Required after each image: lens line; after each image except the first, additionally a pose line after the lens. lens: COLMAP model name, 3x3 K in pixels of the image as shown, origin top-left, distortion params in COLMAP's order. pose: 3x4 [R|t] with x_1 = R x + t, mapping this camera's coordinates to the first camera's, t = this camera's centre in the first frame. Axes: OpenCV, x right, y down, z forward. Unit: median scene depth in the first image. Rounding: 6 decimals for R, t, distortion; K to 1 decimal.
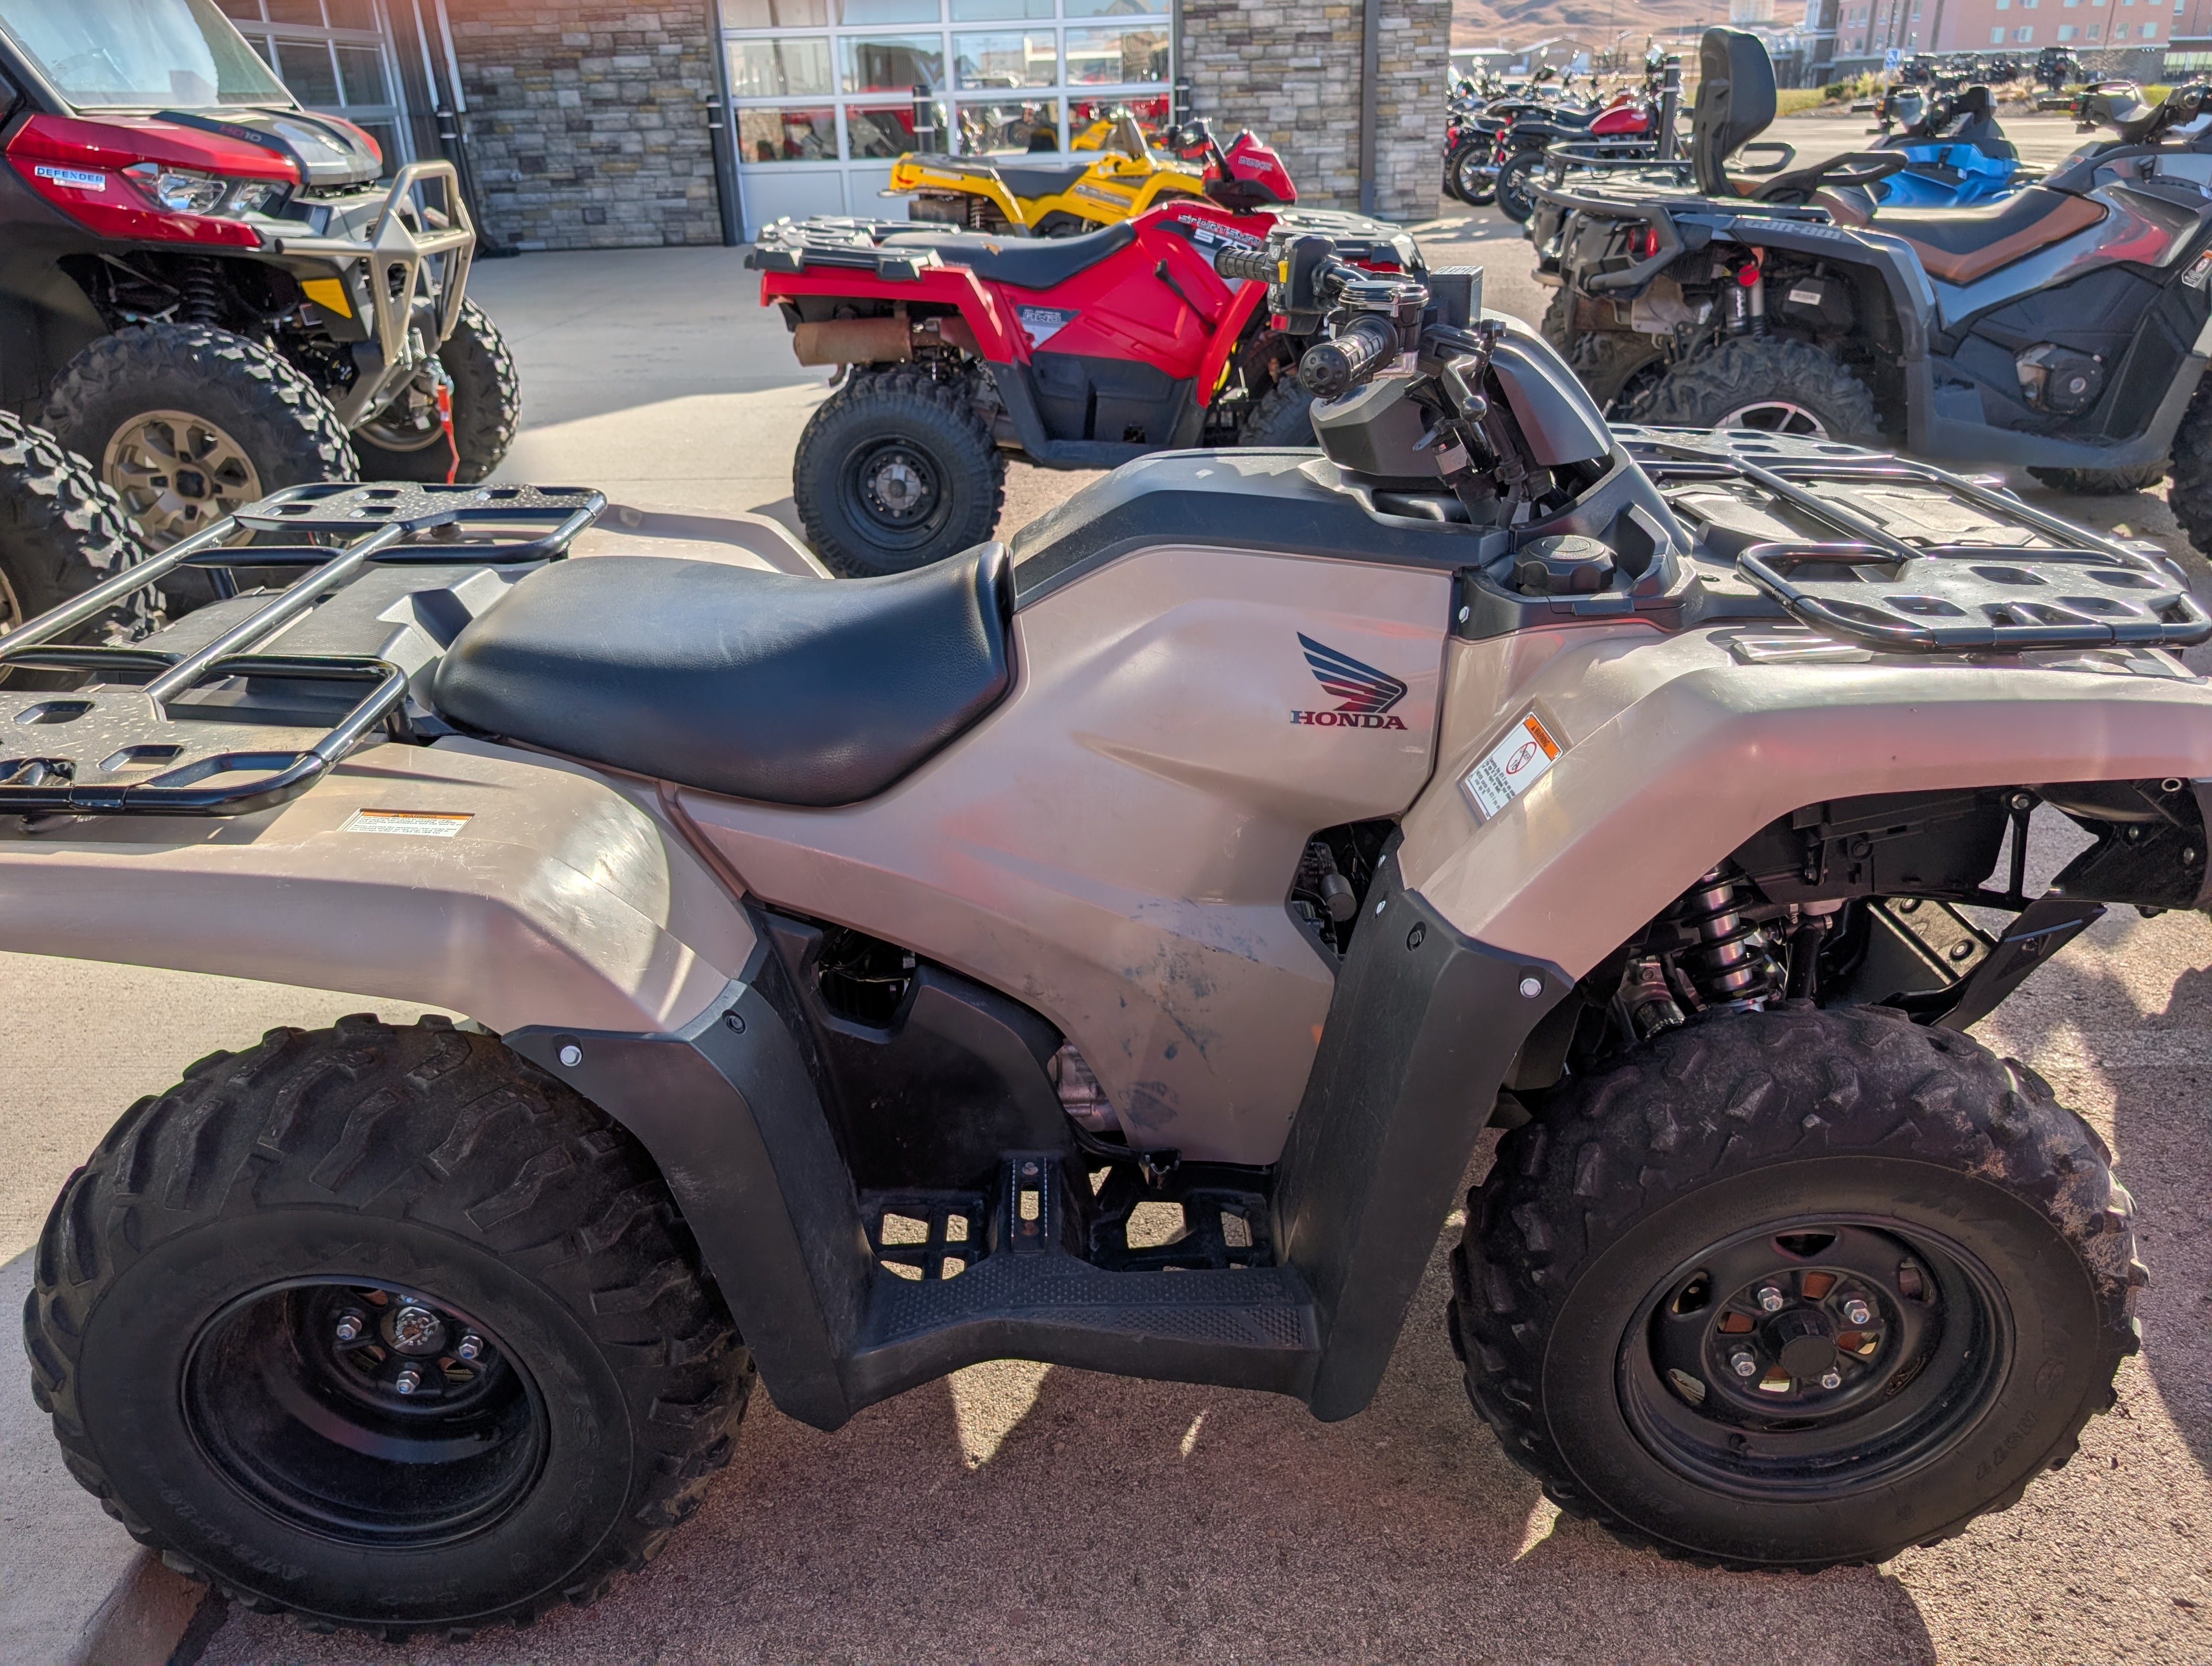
lens RADIAL K [[1630.5, 0, 1103.9], [0, 1630.5, 850.4], [0, 0, 1]] dist [0.013709, -0.010431]
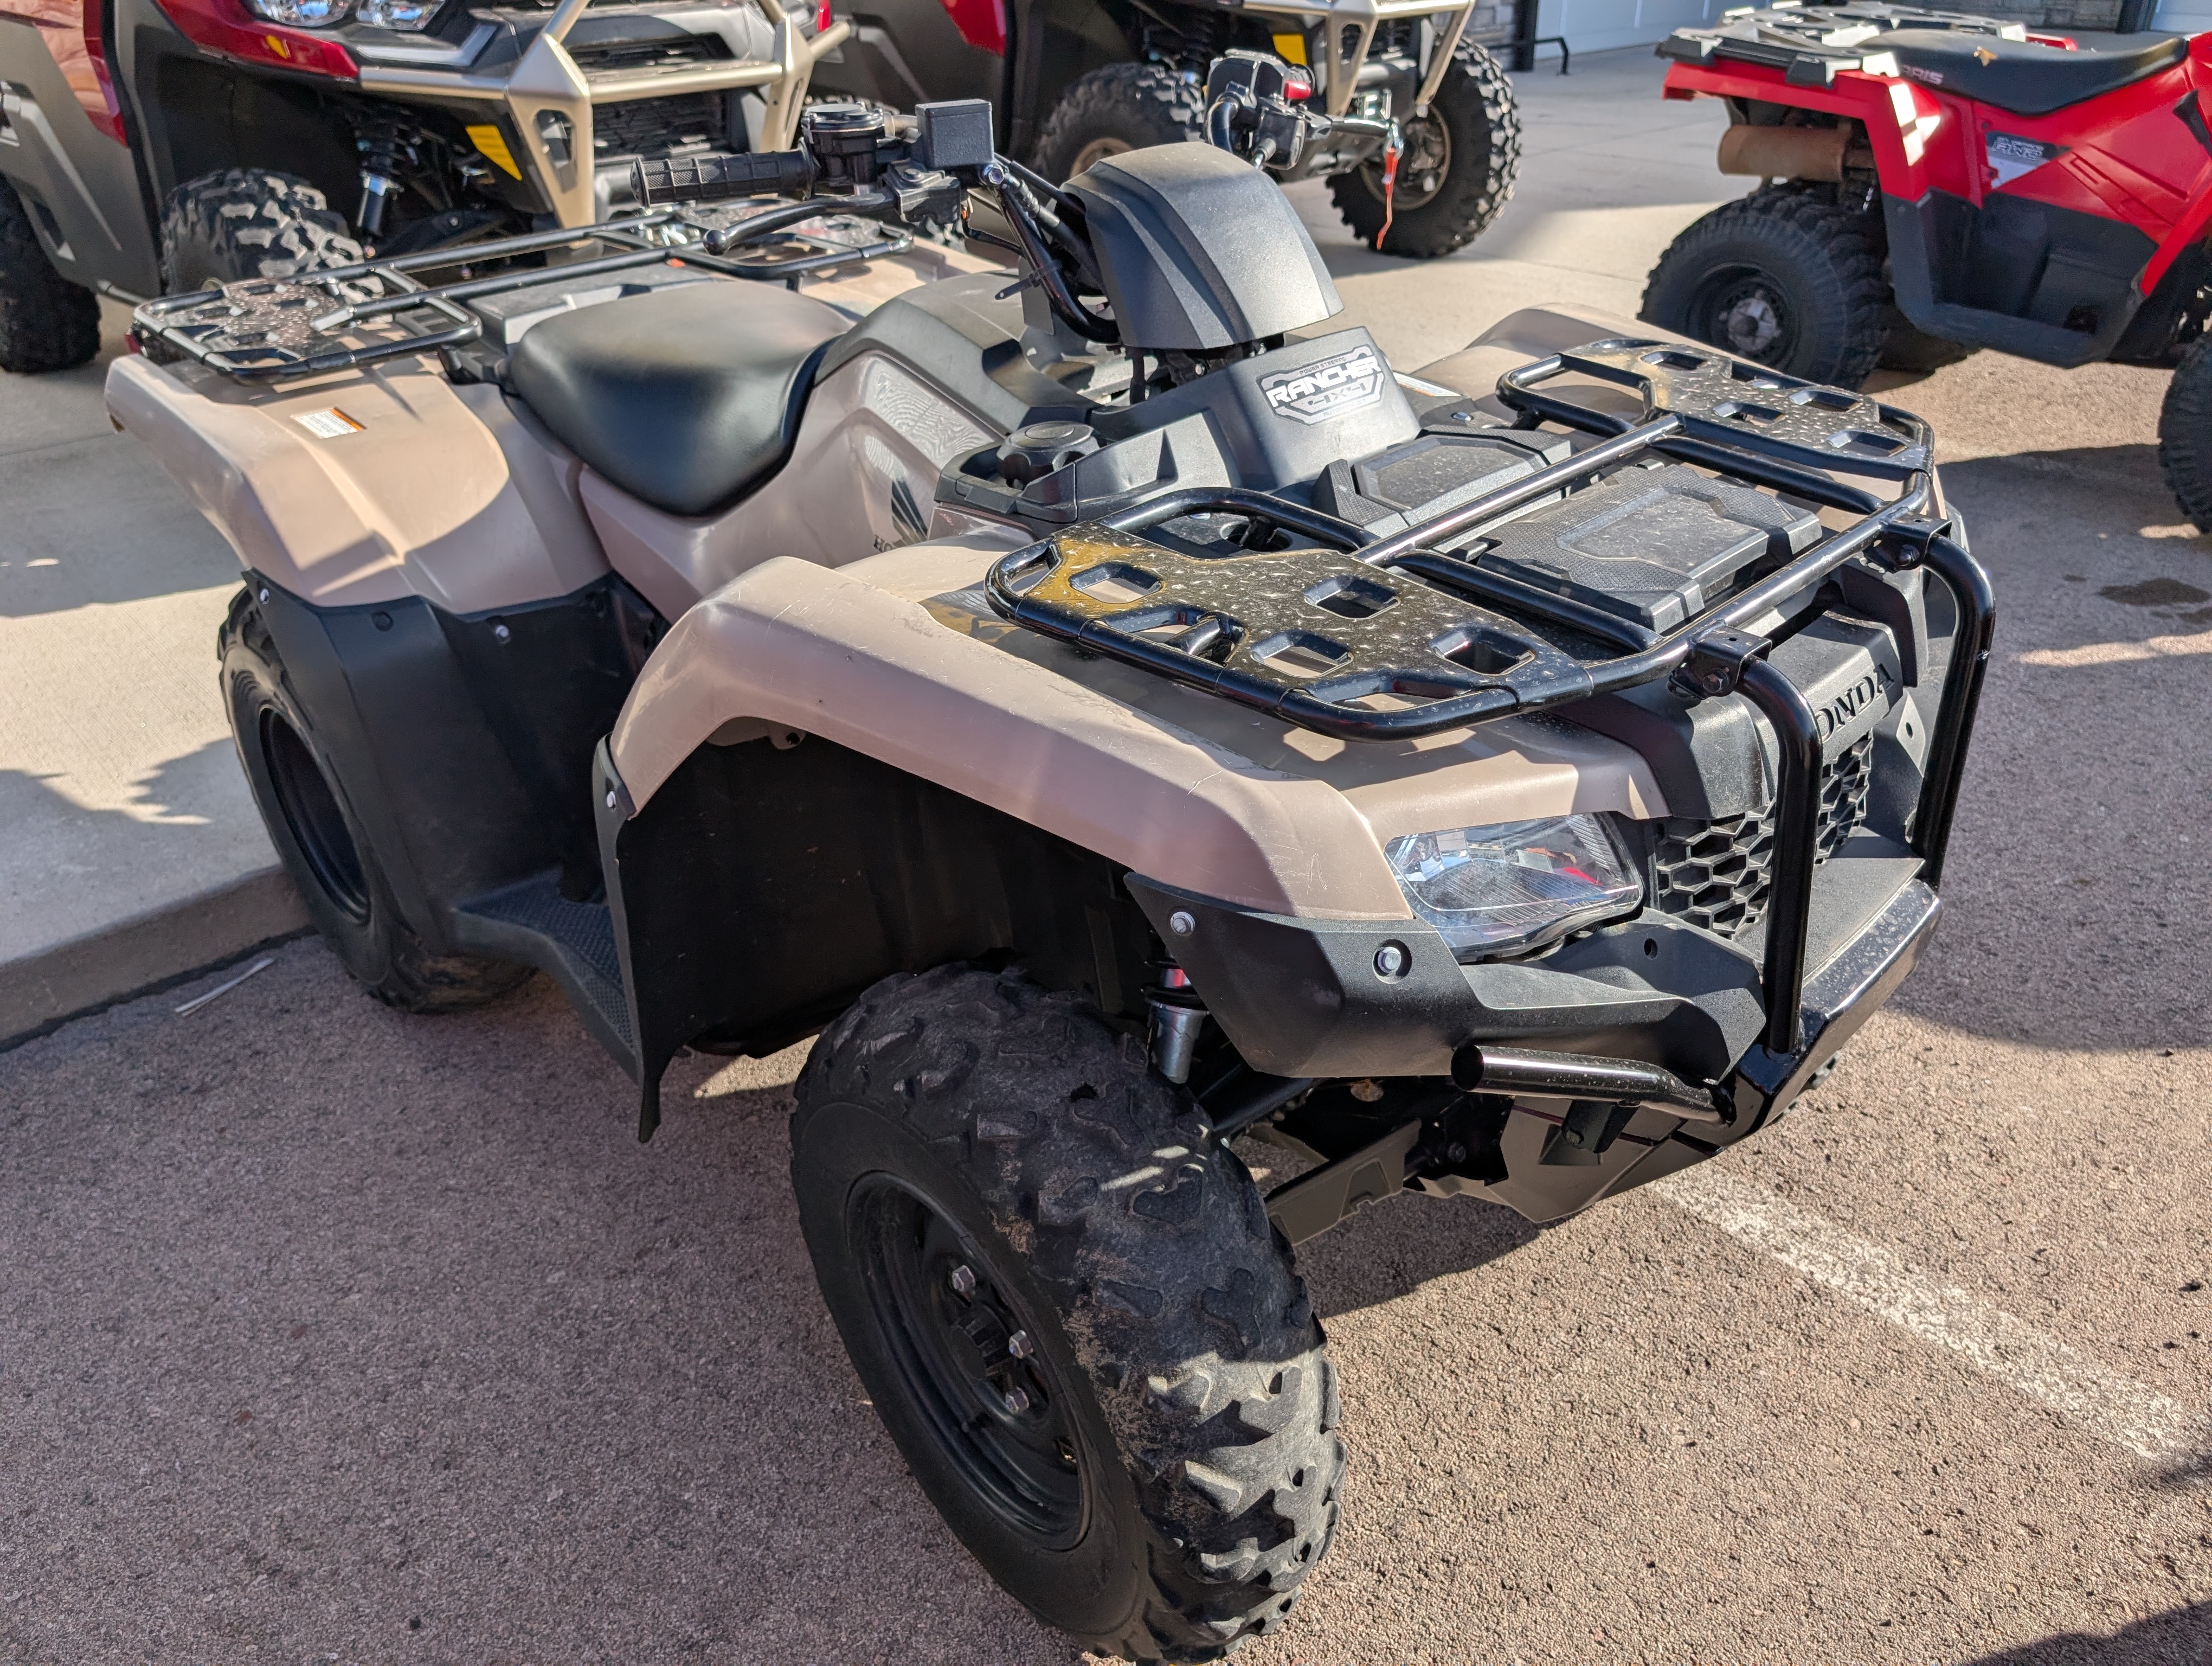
lens RADIAL K [[1630.5, 0, 1103.8], [0, 1630.5, 832.5], [0, 0, 1]] dist [0.013709, -0.010431]
pose [[0.677284, 0.383323, -0.627973, 0.301760], [-0.309341, 0.922803, 0.229659, -0.063146], [0.667529, 0.038714, 0.743577, 0.113043]]
